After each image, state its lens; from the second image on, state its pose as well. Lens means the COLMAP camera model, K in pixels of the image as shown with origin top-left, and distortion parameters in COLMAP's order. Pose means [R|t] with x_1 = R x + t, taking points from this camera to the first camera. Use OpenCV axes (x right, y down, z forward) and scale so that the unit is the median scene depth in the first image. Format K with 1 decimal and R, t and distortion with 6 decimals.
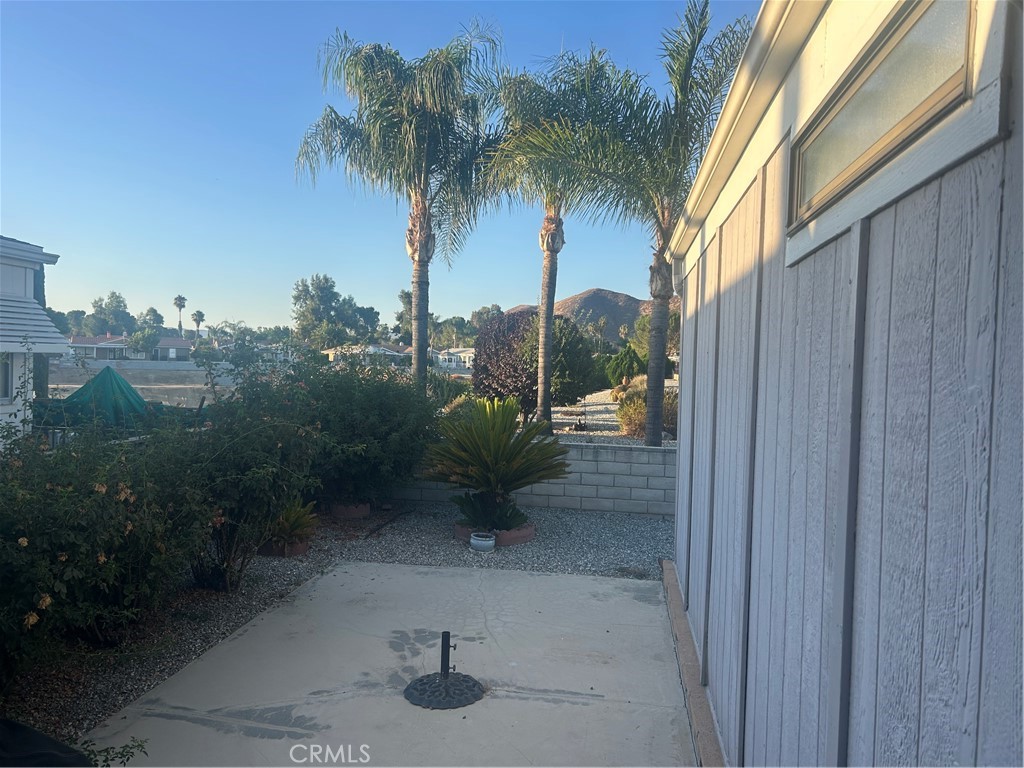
lens RADIAL K [[784.3, 0, 510.4], [0, 784.3, 389.9], [0, 0, 1]] dist [0.075362, -0.059487]
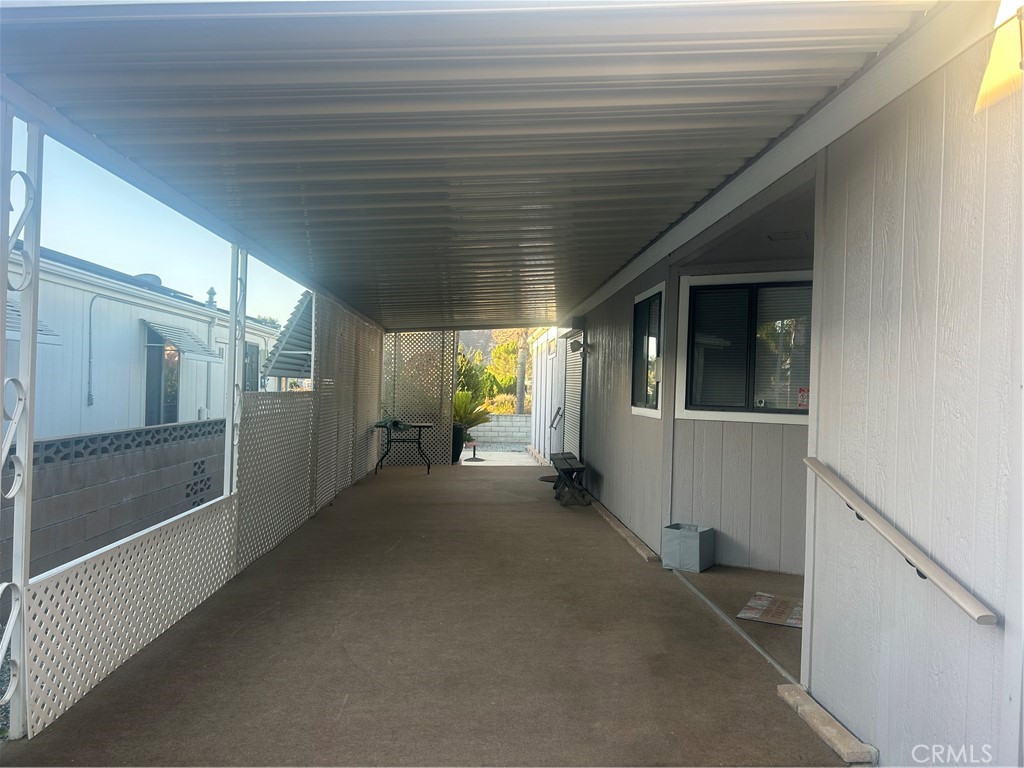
lens RADIAL K [[784.3, 0, 510.4], [0, 784.3, 389.9], [0, 0, 1]] dist [0.075362, -0.059487]
pose [[0.982708, -0.001906, 0.185155, -0.141502], [0.008025, 0.999446, -0.032303, 0.036624], [-0.184991, 0.033230, 0.982178, -0.643532]]
